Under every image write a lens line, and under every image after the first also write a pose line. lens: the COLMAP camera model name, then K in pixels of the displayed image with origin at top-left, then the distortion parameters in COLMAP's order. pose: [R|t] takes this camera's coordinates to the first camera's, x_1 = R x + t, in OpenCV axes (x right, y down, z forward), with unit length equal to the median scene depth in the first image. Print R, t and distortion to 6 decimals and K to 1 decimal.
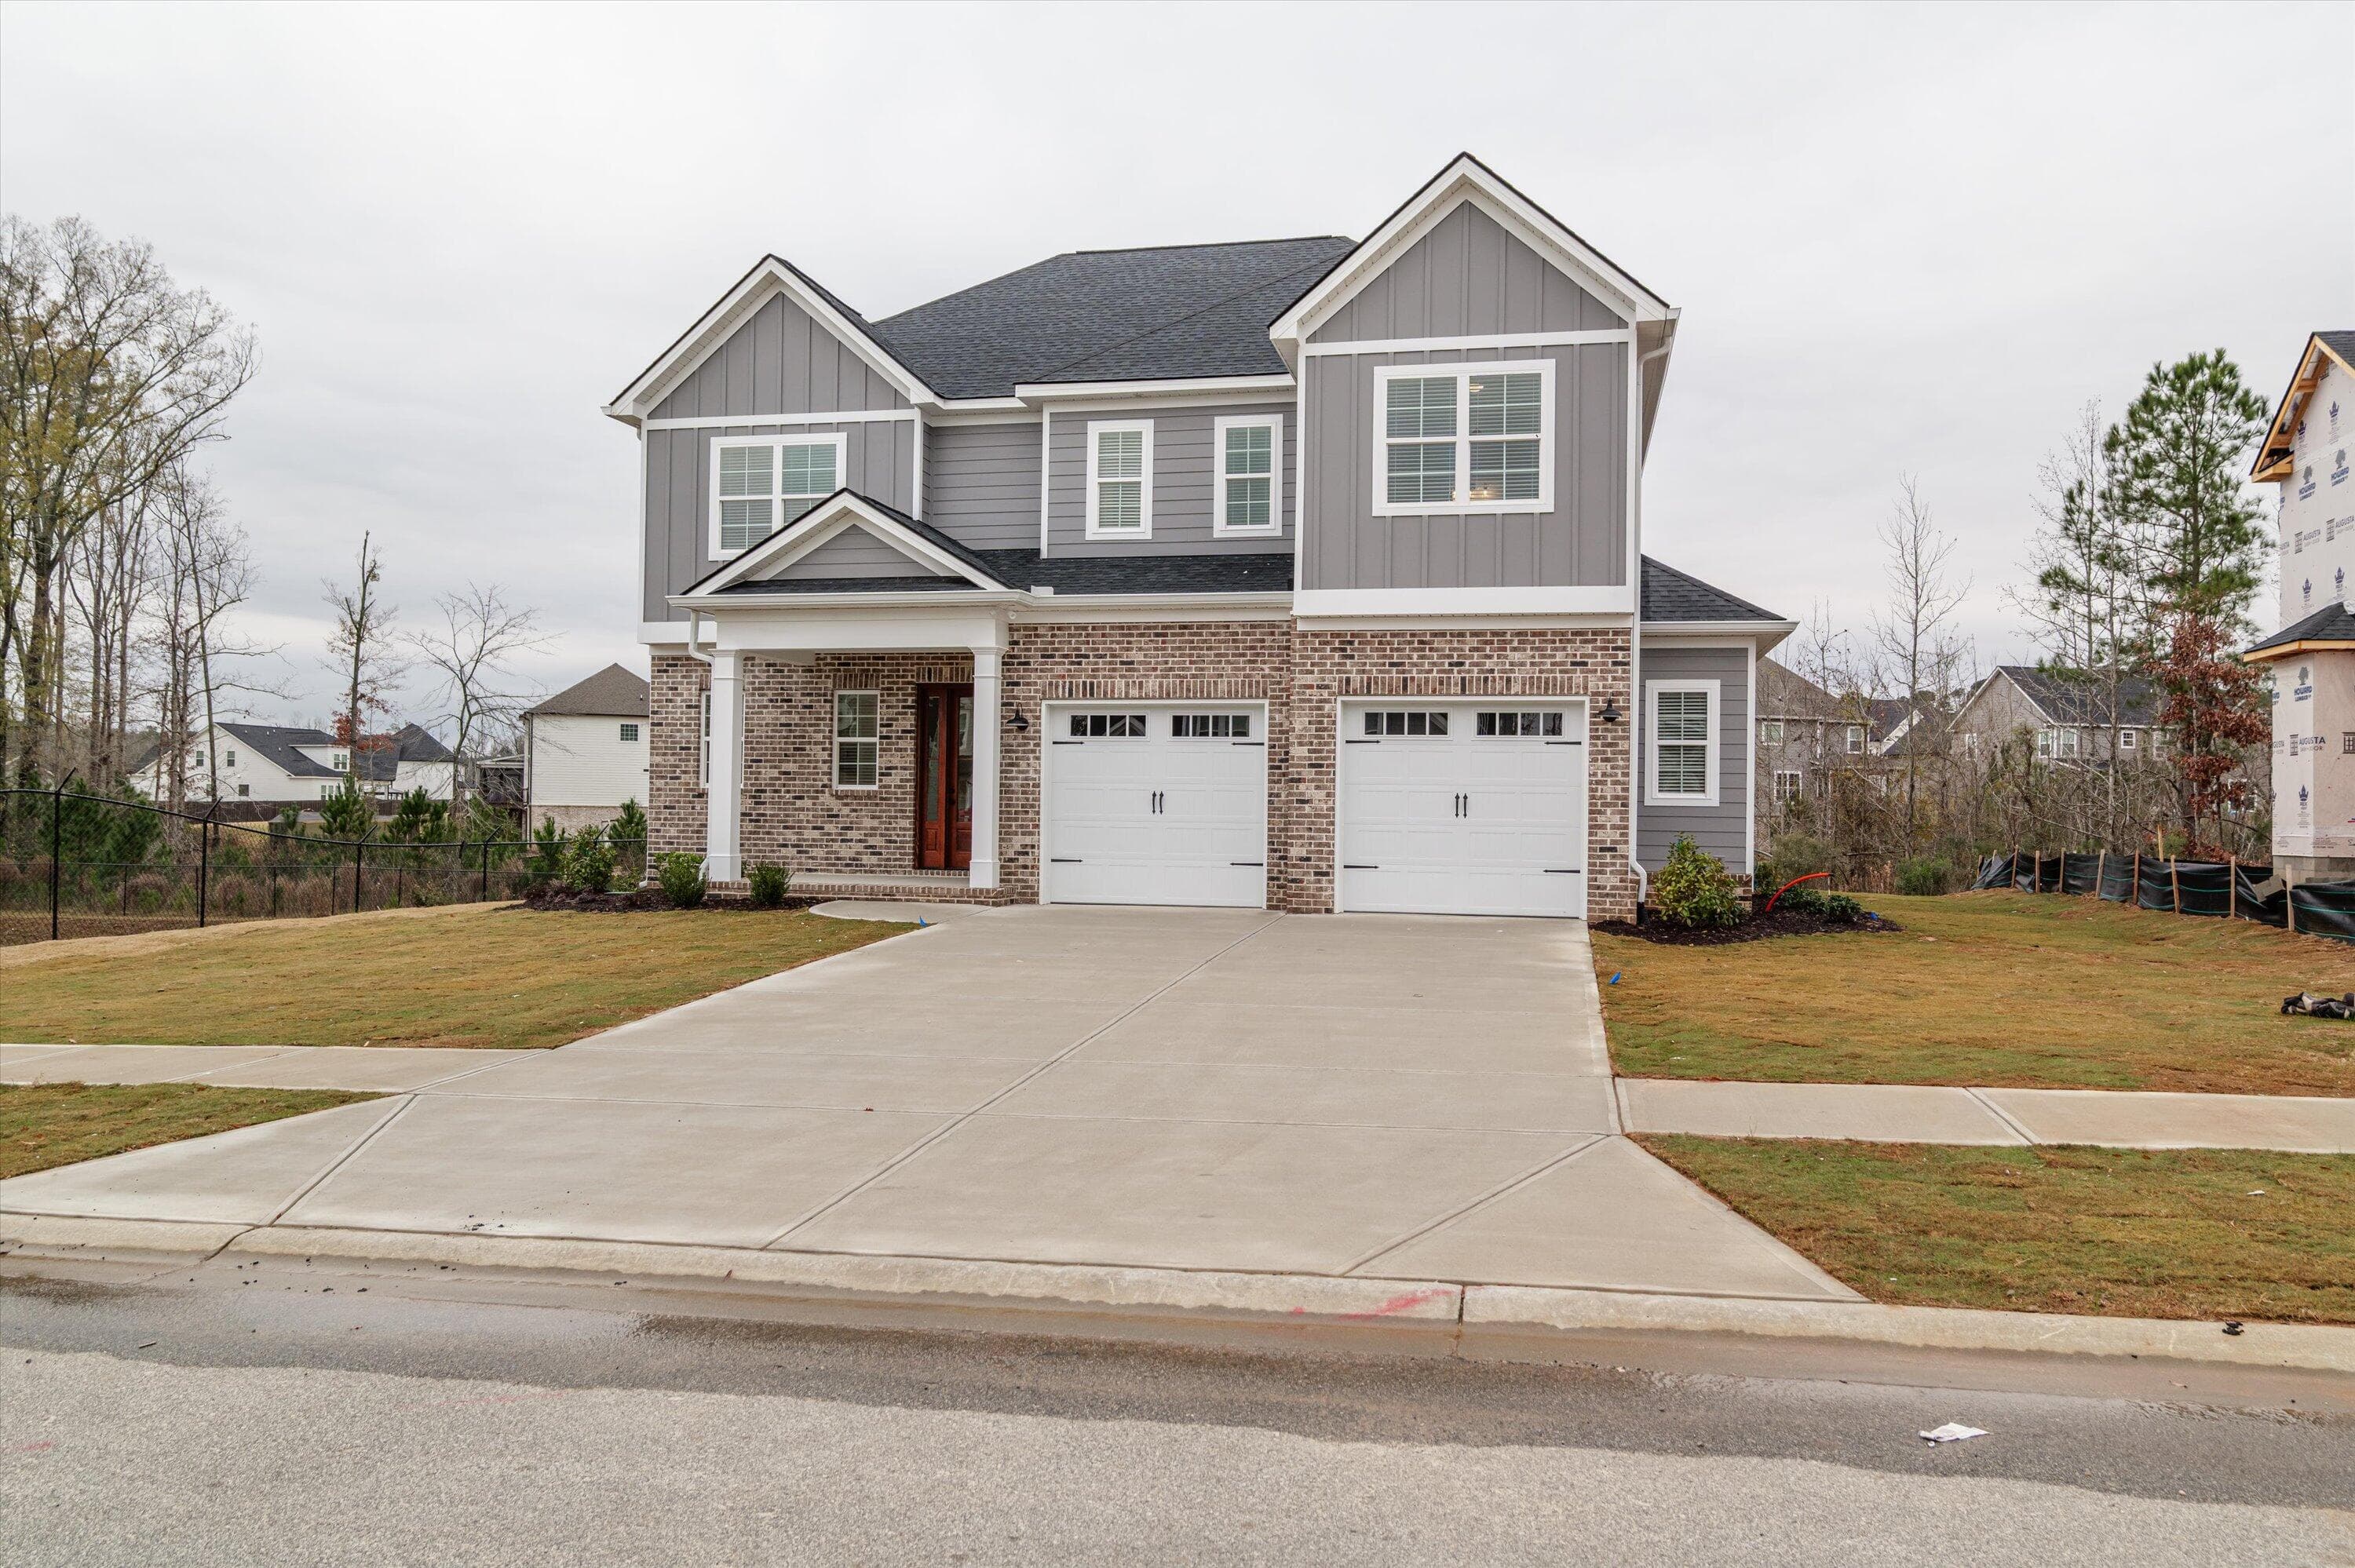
lens RADIAL K [[1956.9, 0, 1235.2], [0, 1956.9, 786.4], [0, 0, 1]] dist [0.005917, -0.003445]
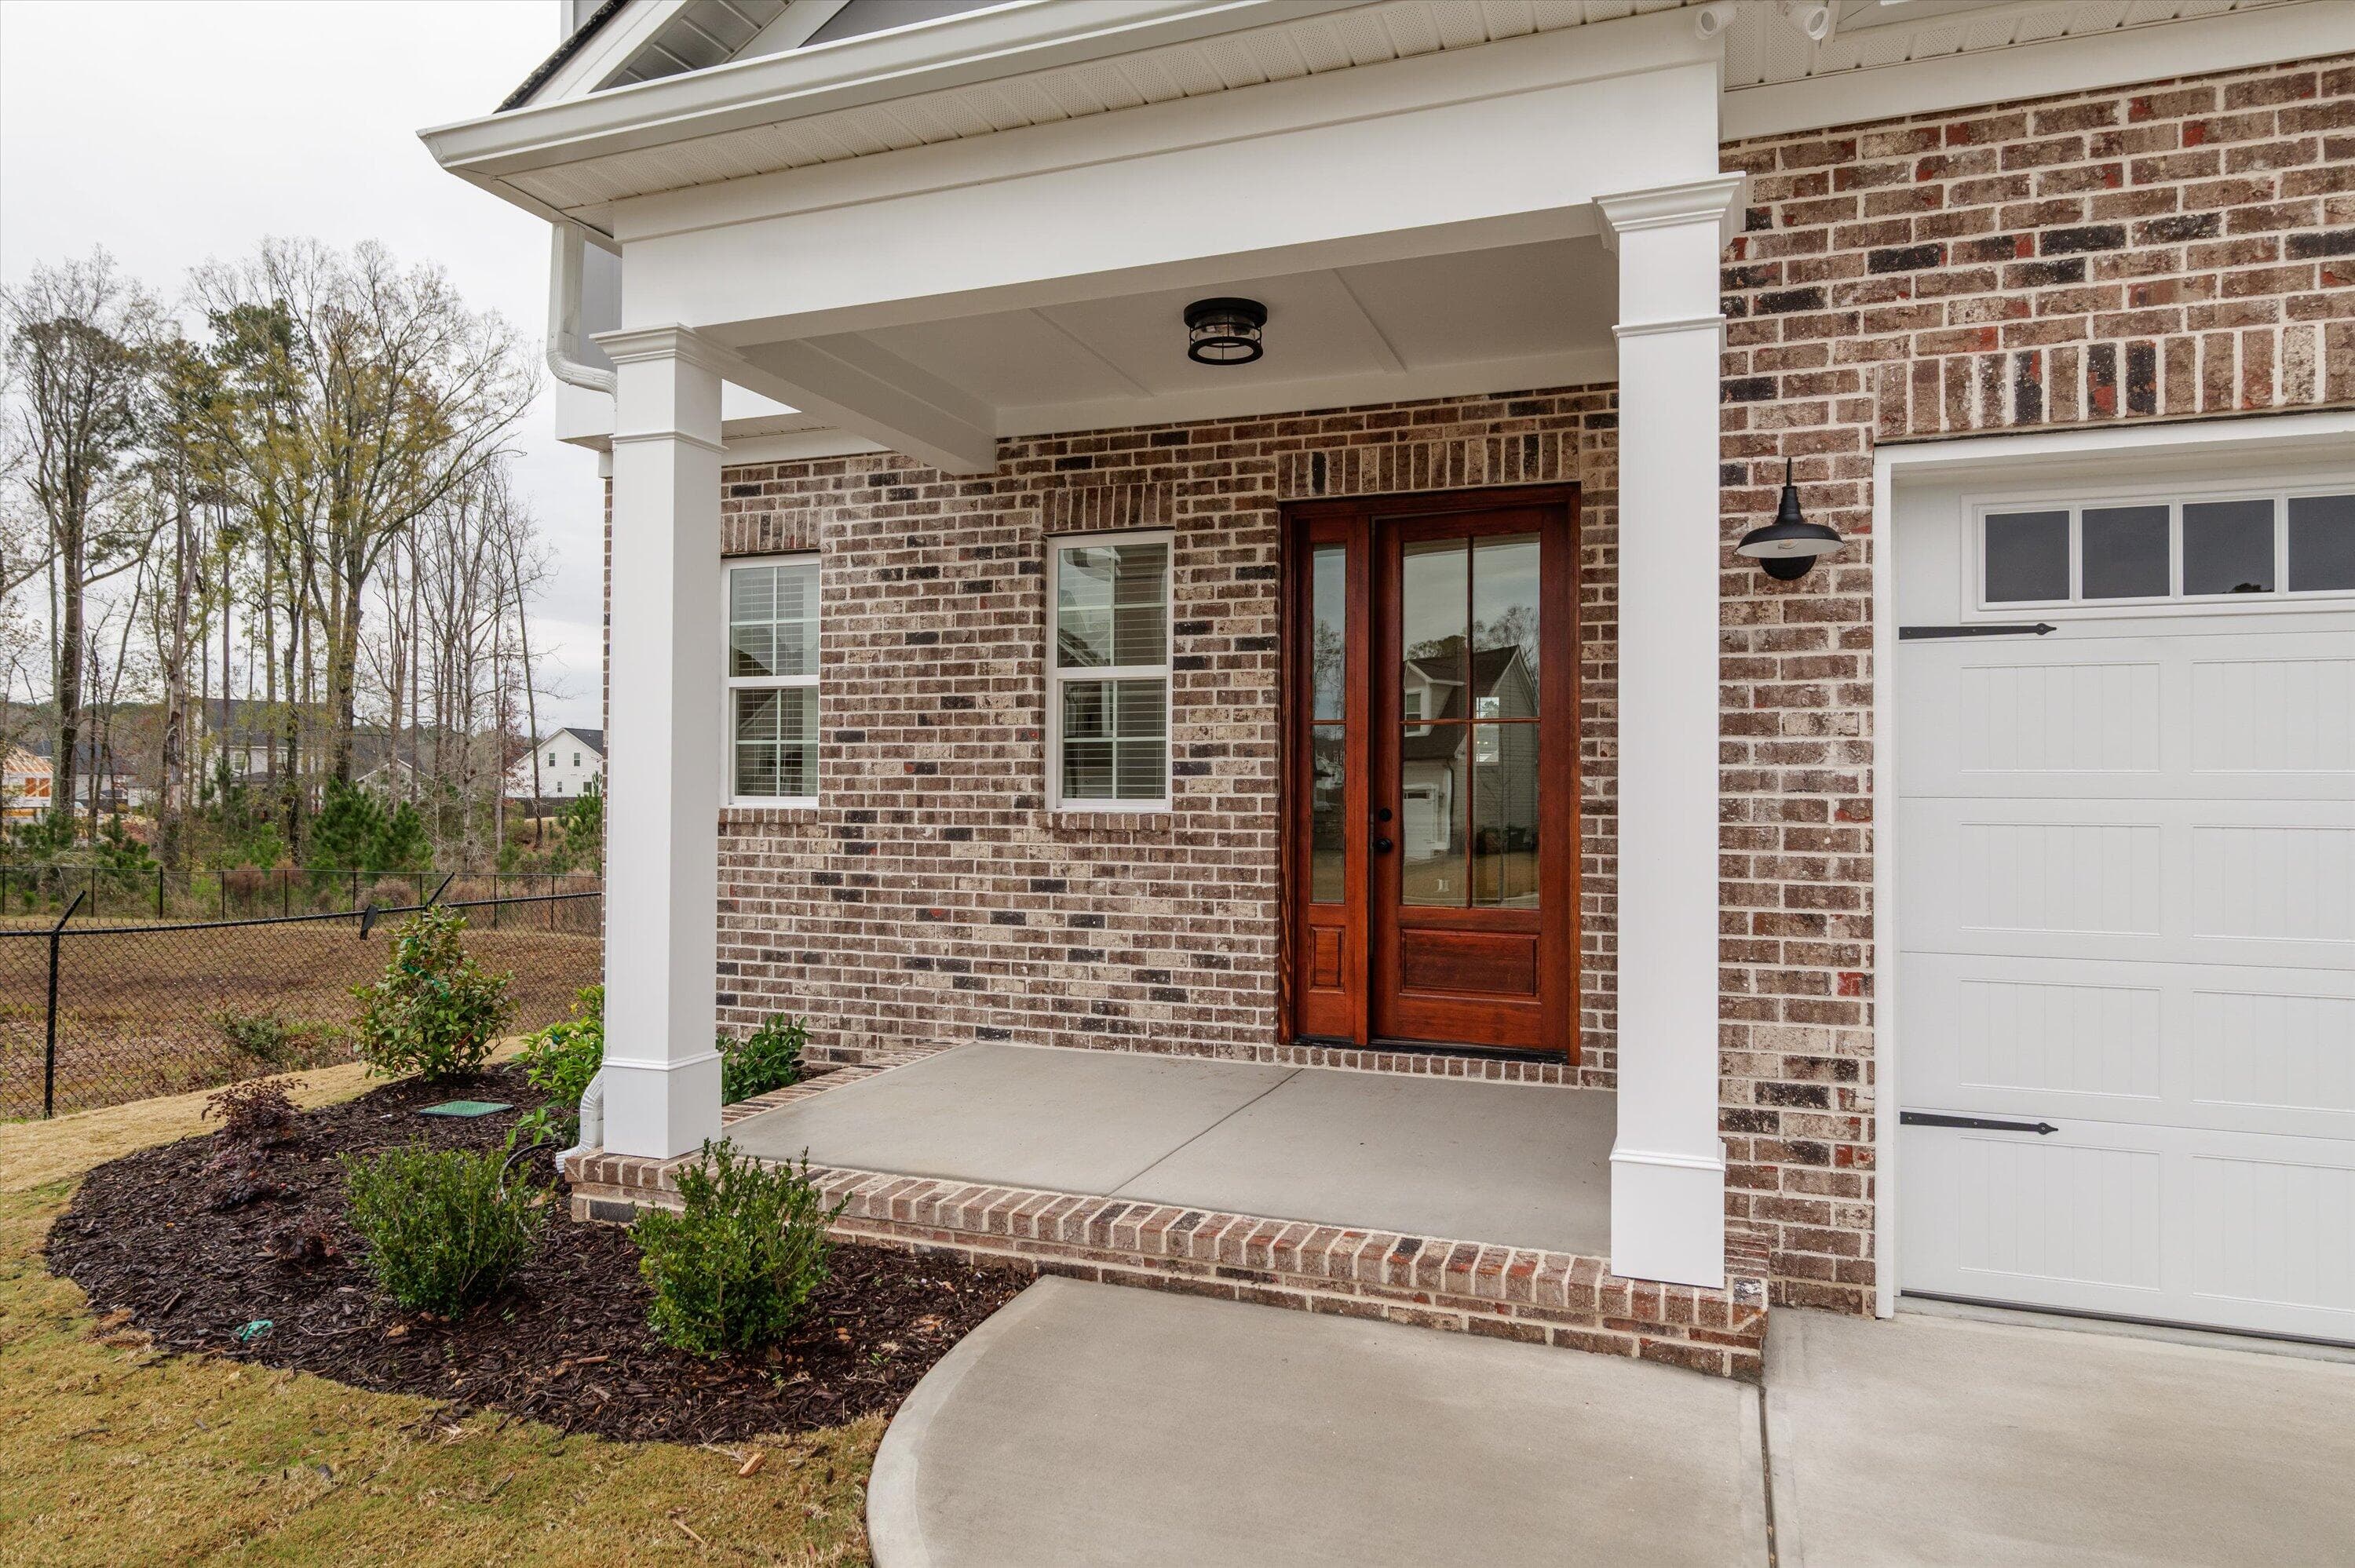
lens RADIAL K [[1472.1, 0, 1148.9], [0, 1472.1, 781.9], [0, 0, 1]] dist [0.003121, -0.001600]
pose [[0.986006, -0.008526, -0.166491, -0.156680], [0.009413, 0.999945, 0.004536, -0.005557], [0.166443, -0.006040, 0.986033, 0.812881]]
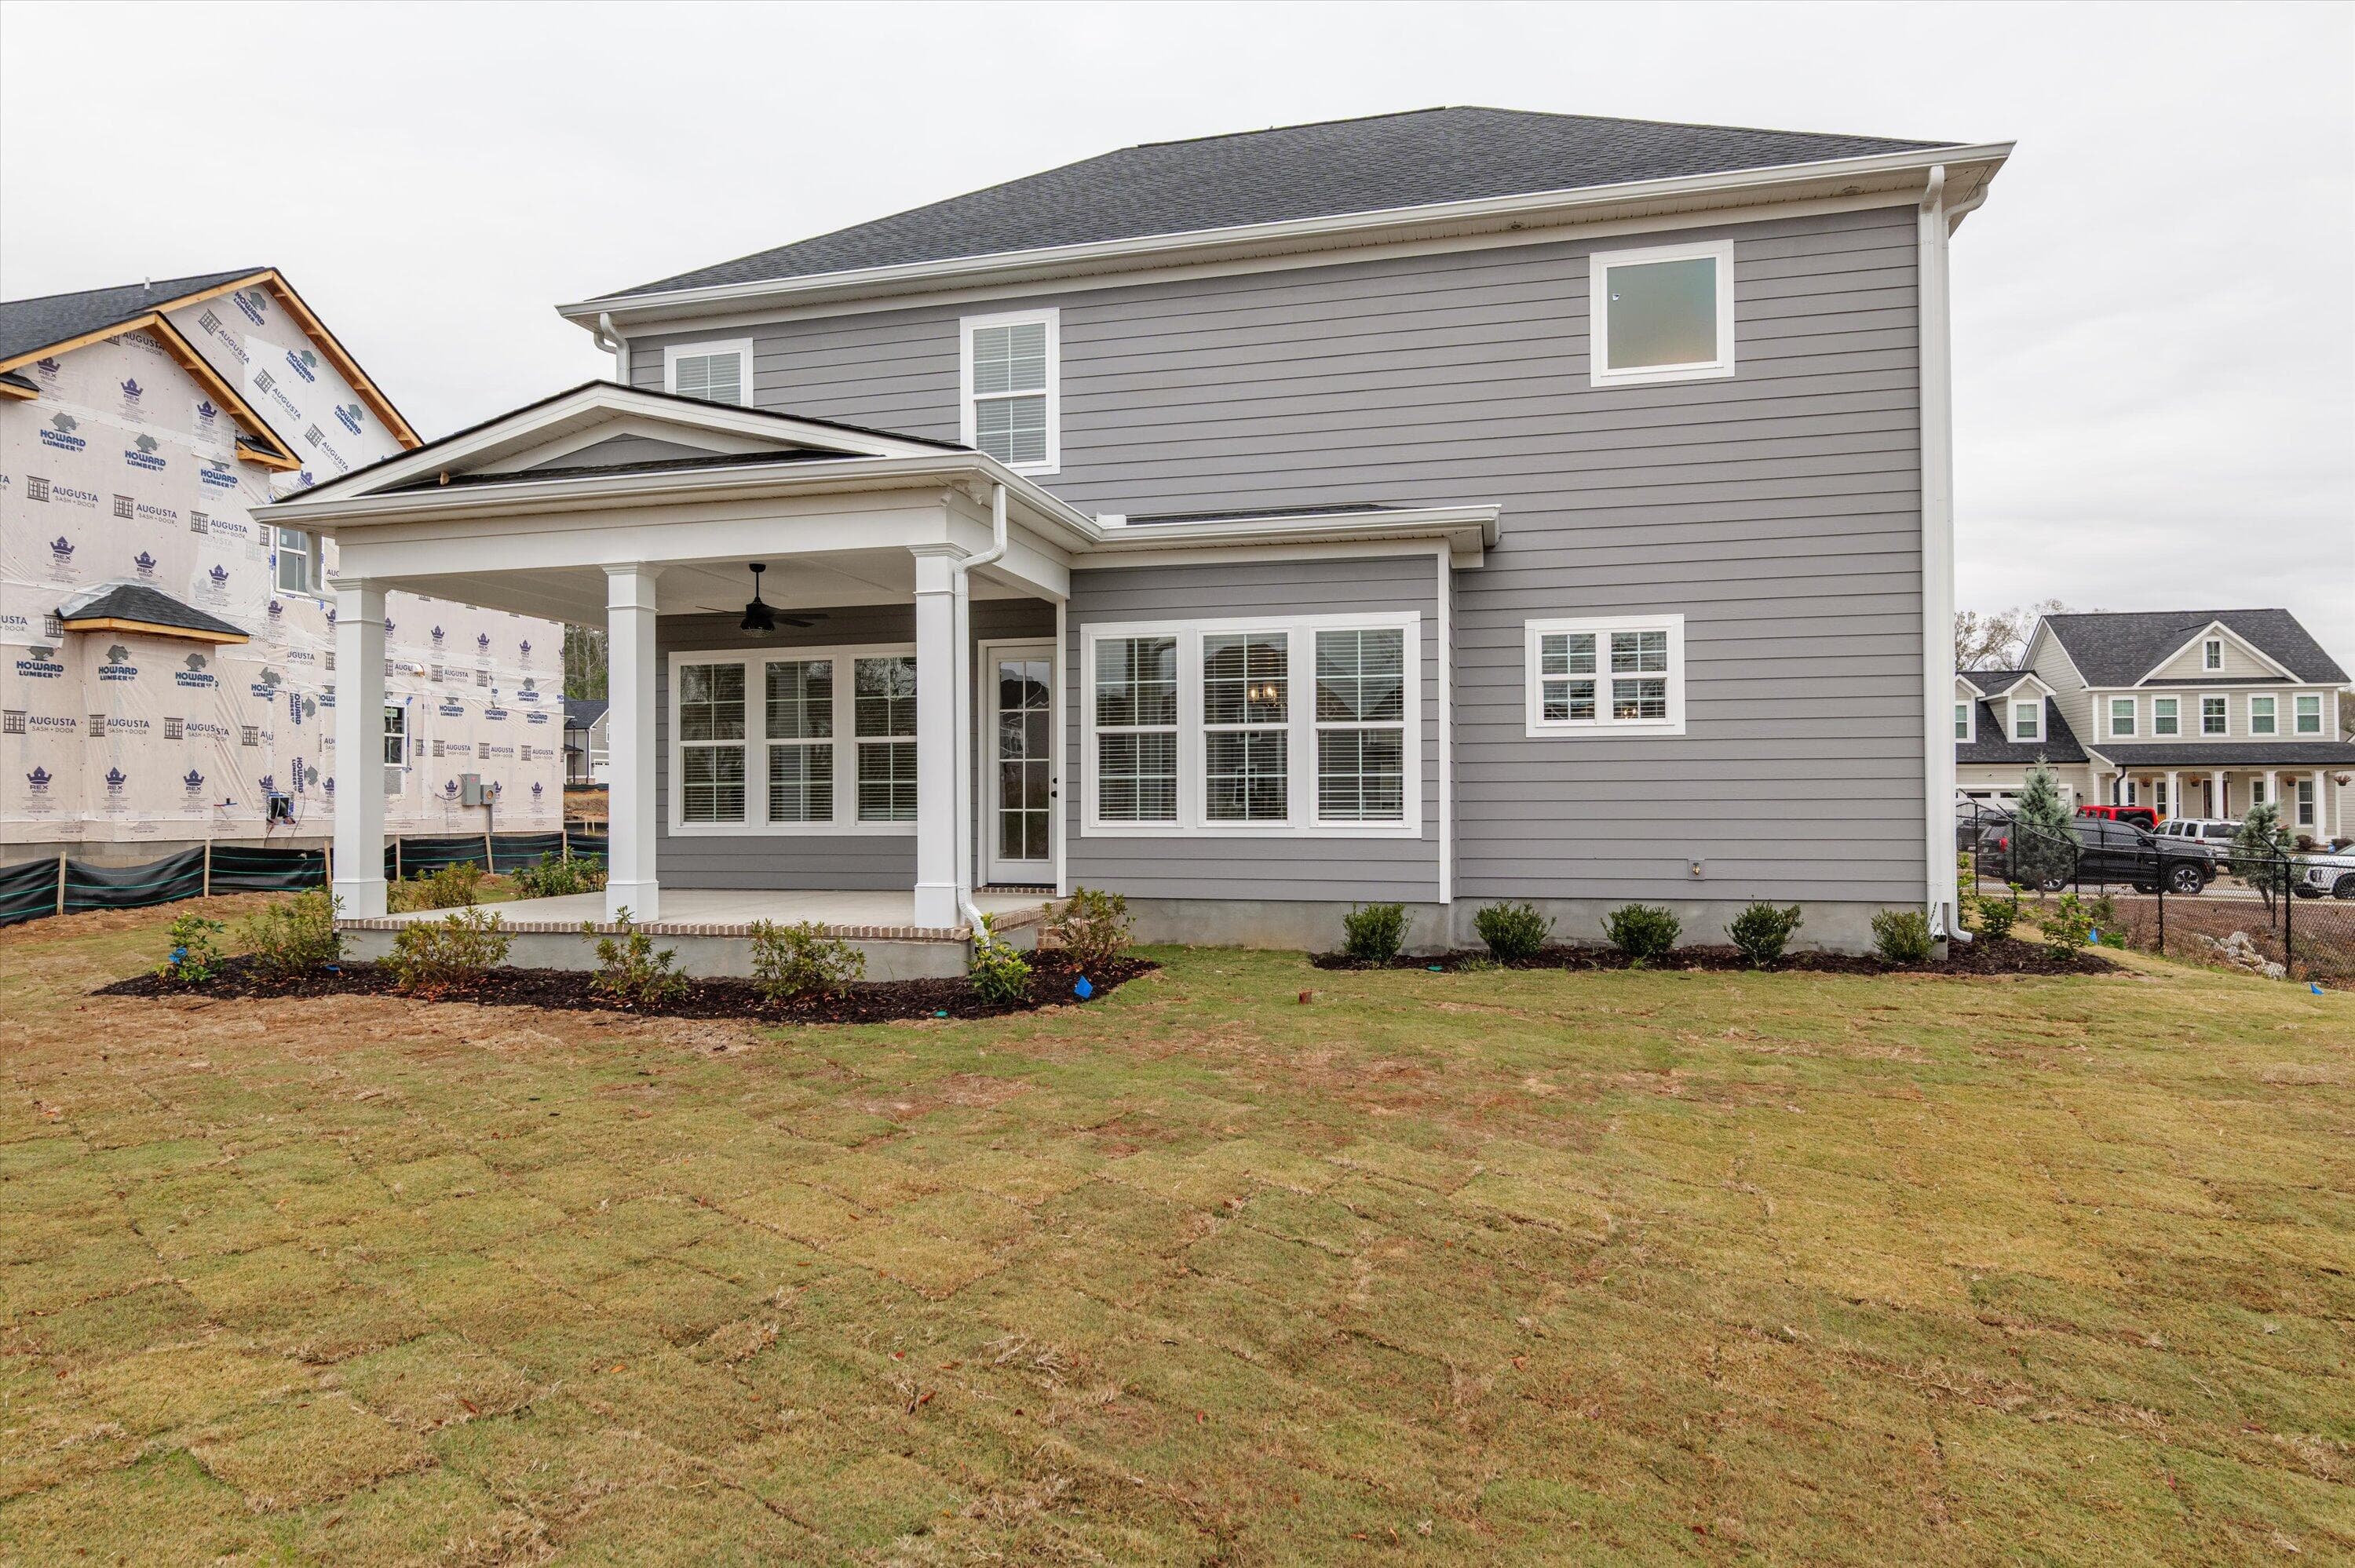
lens RADIAL K [[1190.7, 0, 1177.5], [0, 1190.7, 784.0], [0, 0, 1]] dist [0.020976, 0.000186]
pose [[-0.996904, -0.007361, 0.078289, -0.014509], [-0.010289, 0.999260, -0.037056, 0.030022], [-0.077958, -0.037747, -0.996242, 1.953898]]
